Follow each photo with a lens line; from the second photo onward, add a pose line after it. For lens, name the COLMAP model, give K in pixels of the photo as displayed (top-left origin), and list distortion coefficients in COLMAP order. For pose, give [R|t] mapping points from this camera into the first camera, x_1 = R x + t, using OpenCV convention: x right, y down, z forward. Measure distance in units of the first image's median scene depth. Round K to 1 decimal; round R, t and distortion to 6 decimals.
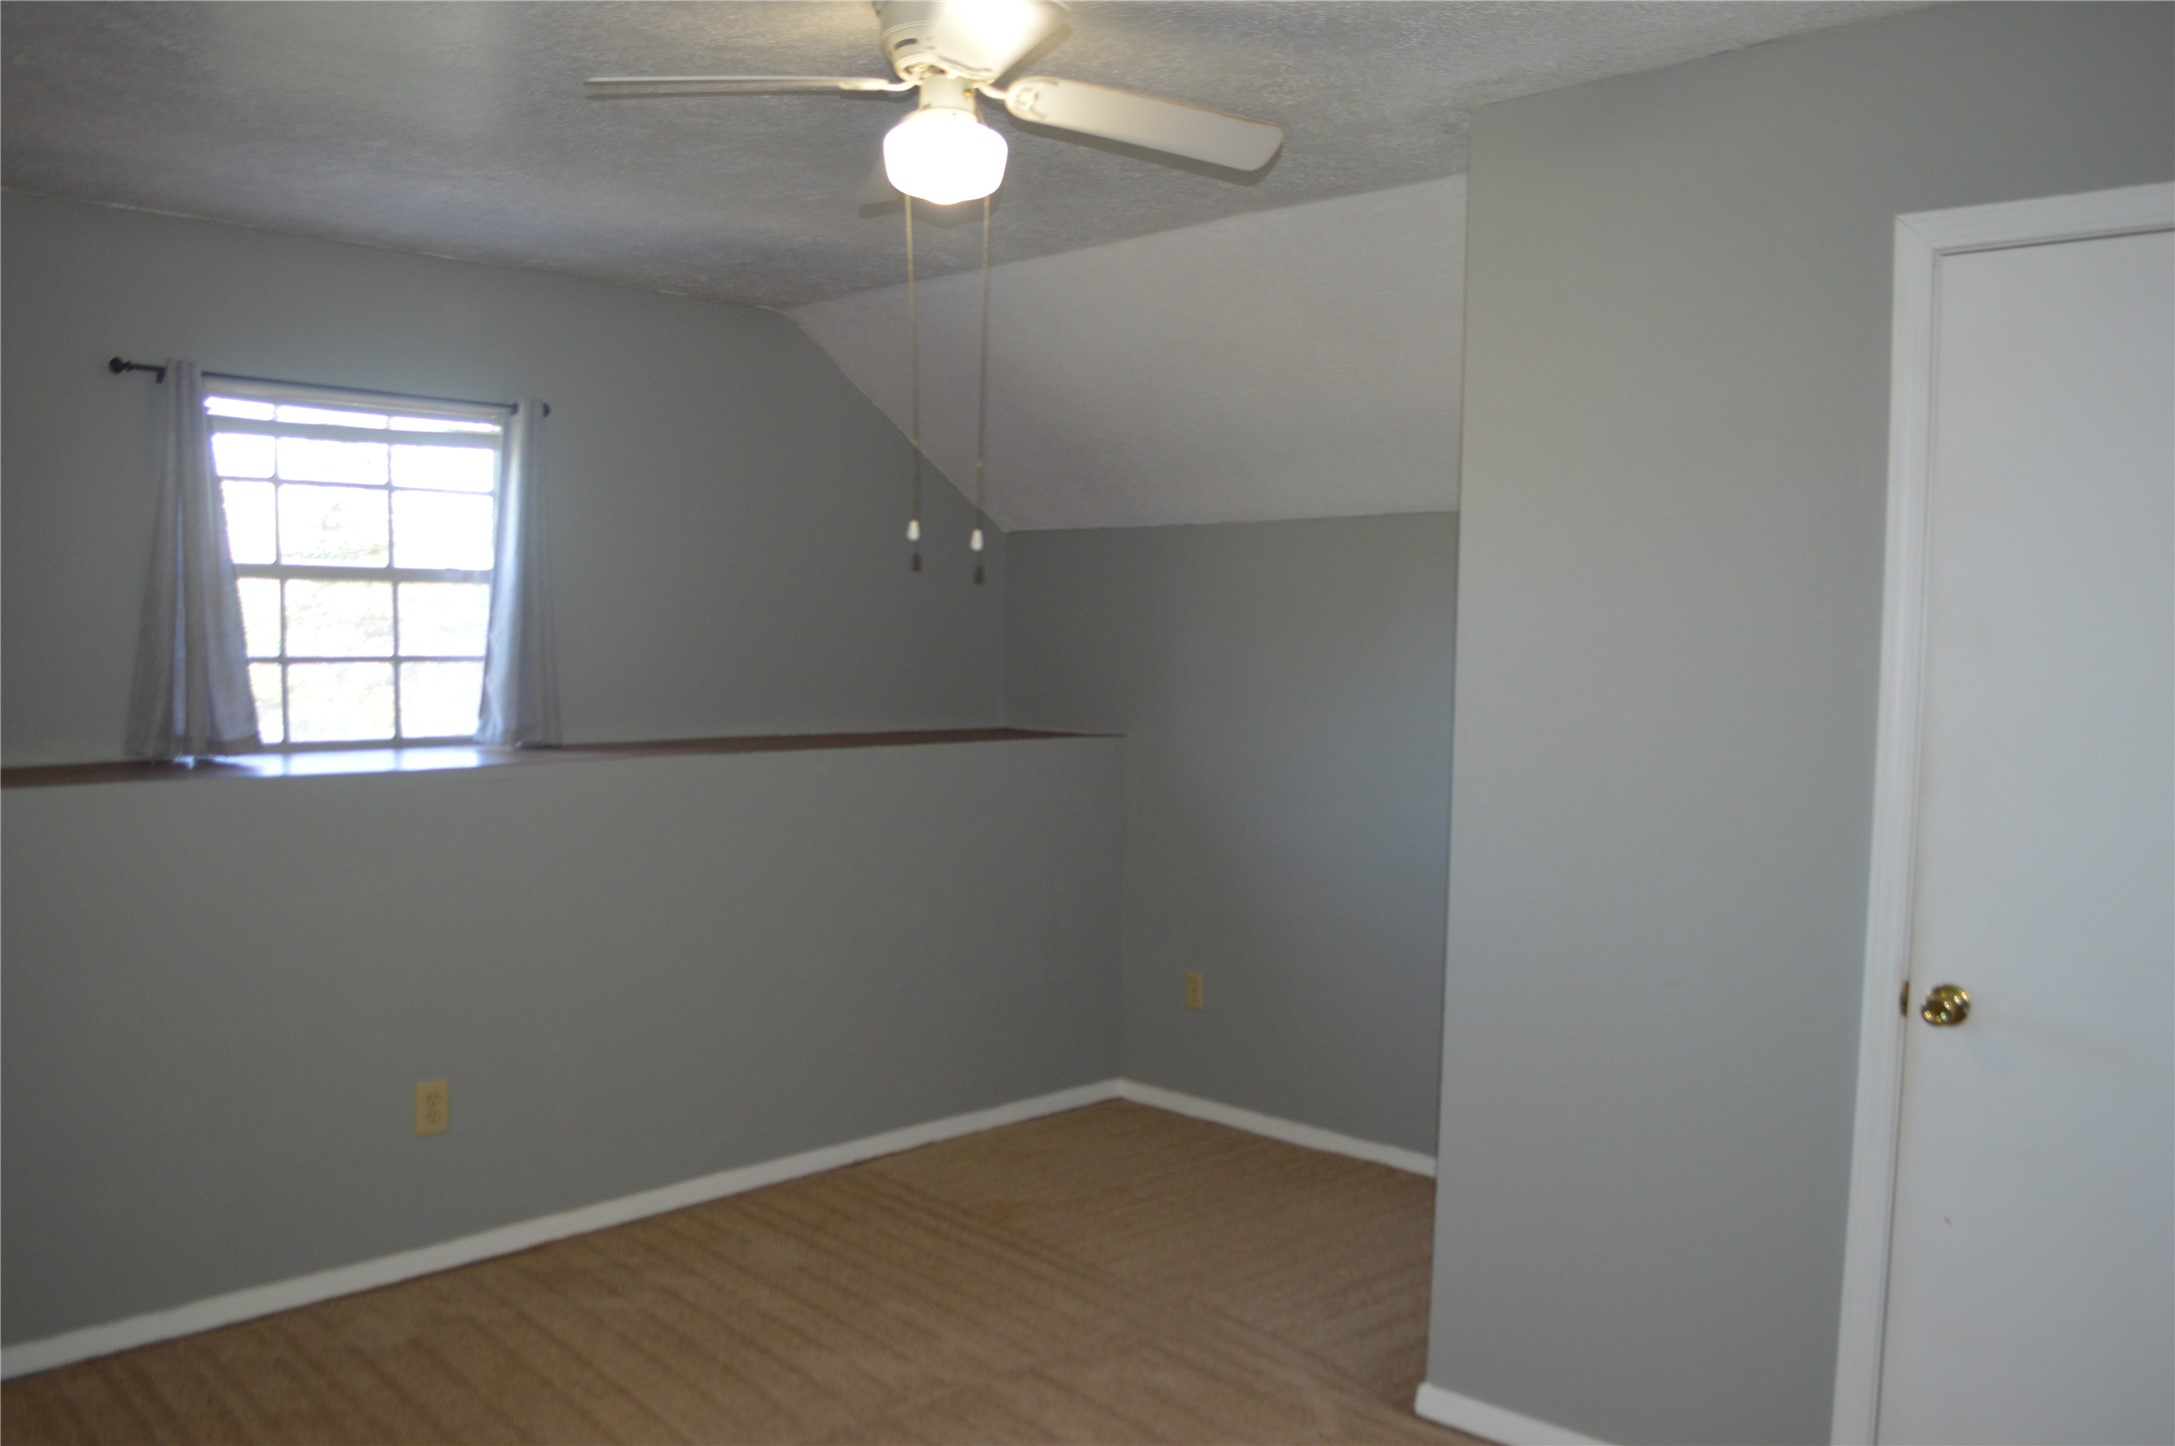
lens RADIAL K [[1663.0, 0, 1104.4], [0, 1663.0, 736.9], [0, 0, 1]] dist [-0.071662, 0.004620]
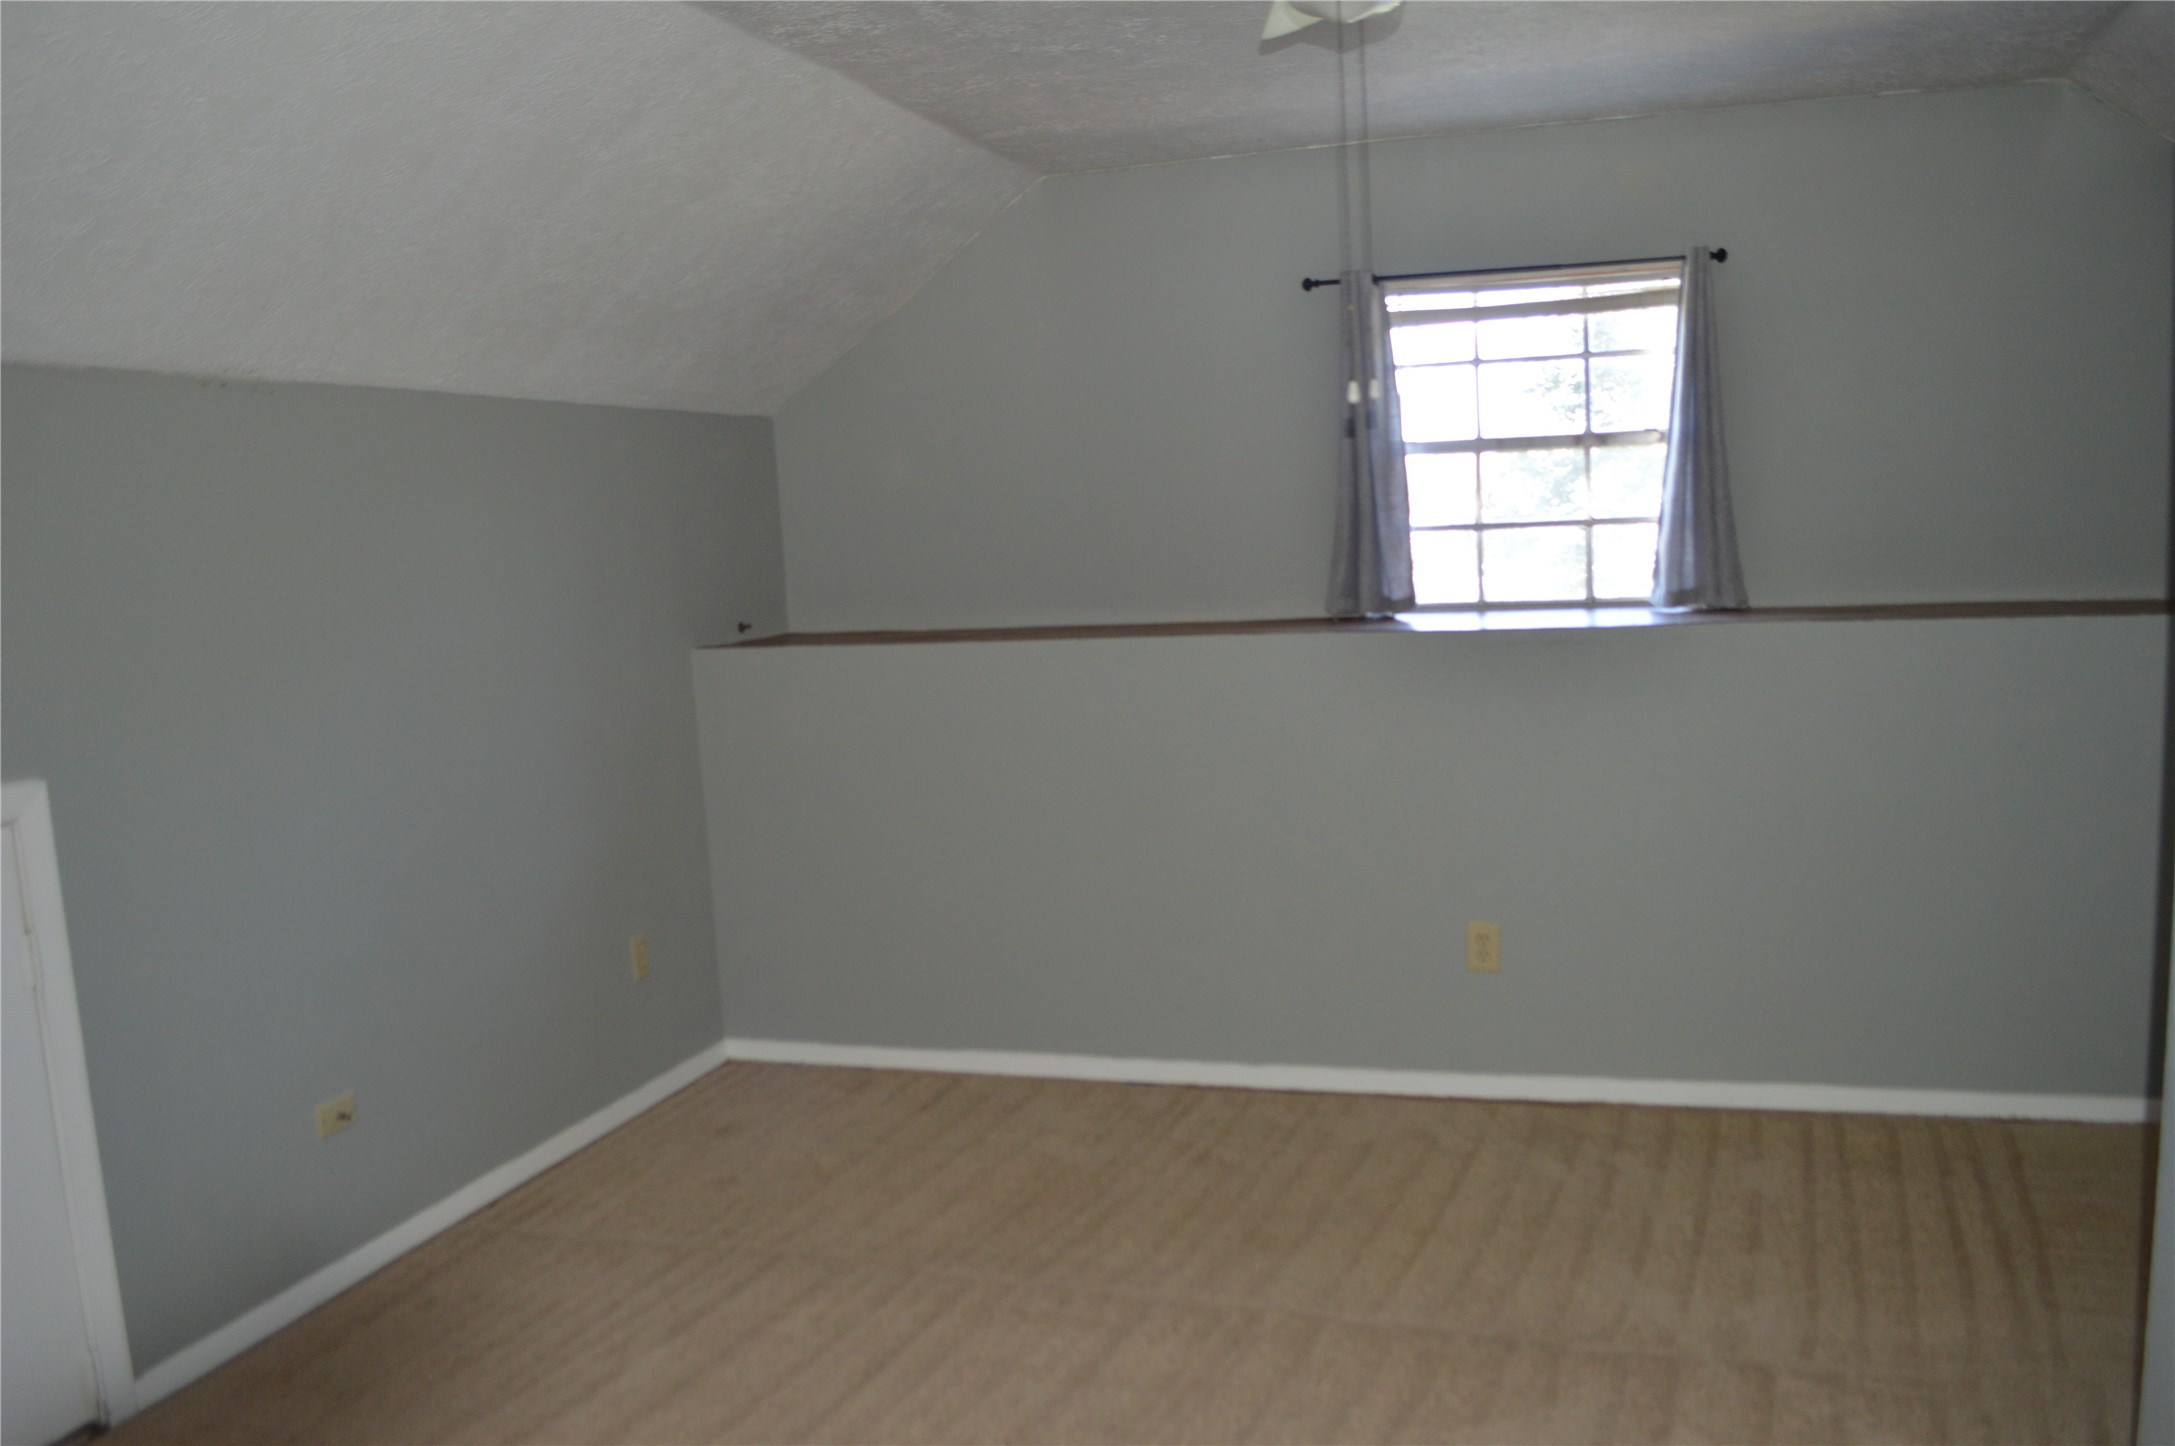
lens RADIAL K [[1686.2, 0, 1087.5], [0, 1686.2, 723.0], [0, 0, 1]] dist [-0.067564, 0.004959]
pose [[0.476430, 0.074611, -0.876041, 0.397487], [-0.001938, 0.996479, 0.083815, -0.010493], [0.879210, -0.038234, 0.474898, 0.245601]]
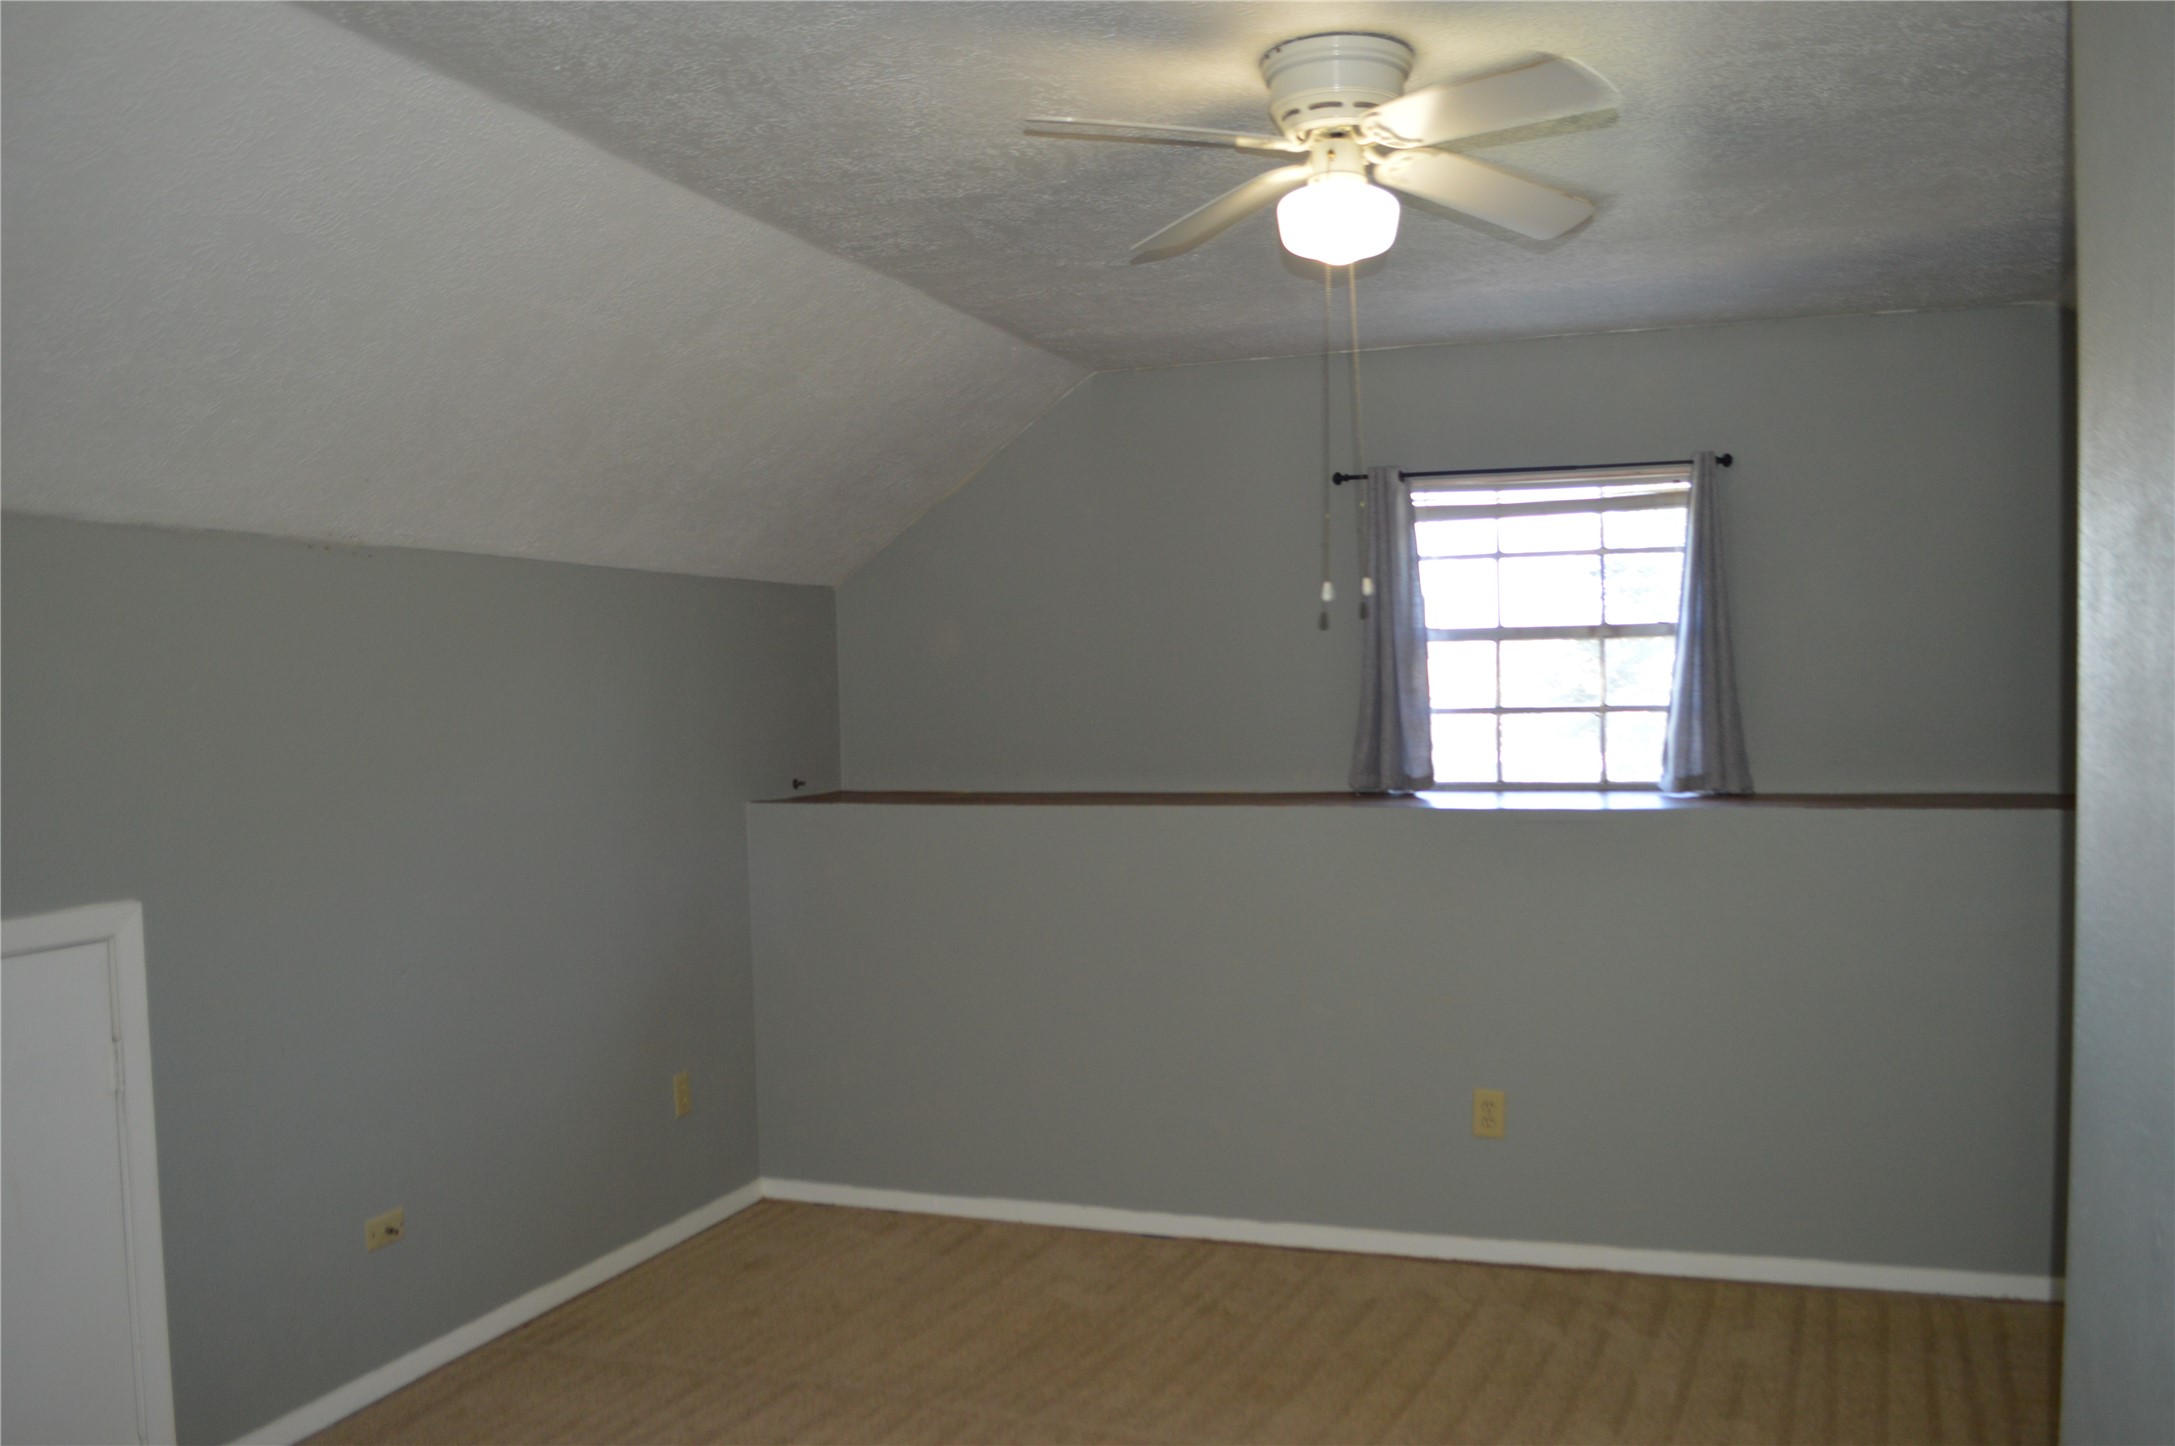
lens RADIAL K [[1663.0, 0, 1104.4], [0, 1663.0, 736.9], [0, 0, 1]] dist [-0.071662, 0.004620]
pose [[0.449452, 0.009123, -0.893258, 0.447401], [-0.032461, 0.999454, -0.006125, -0.012922], [0.892715, 0.031749, 0.449503, 0.245304]]
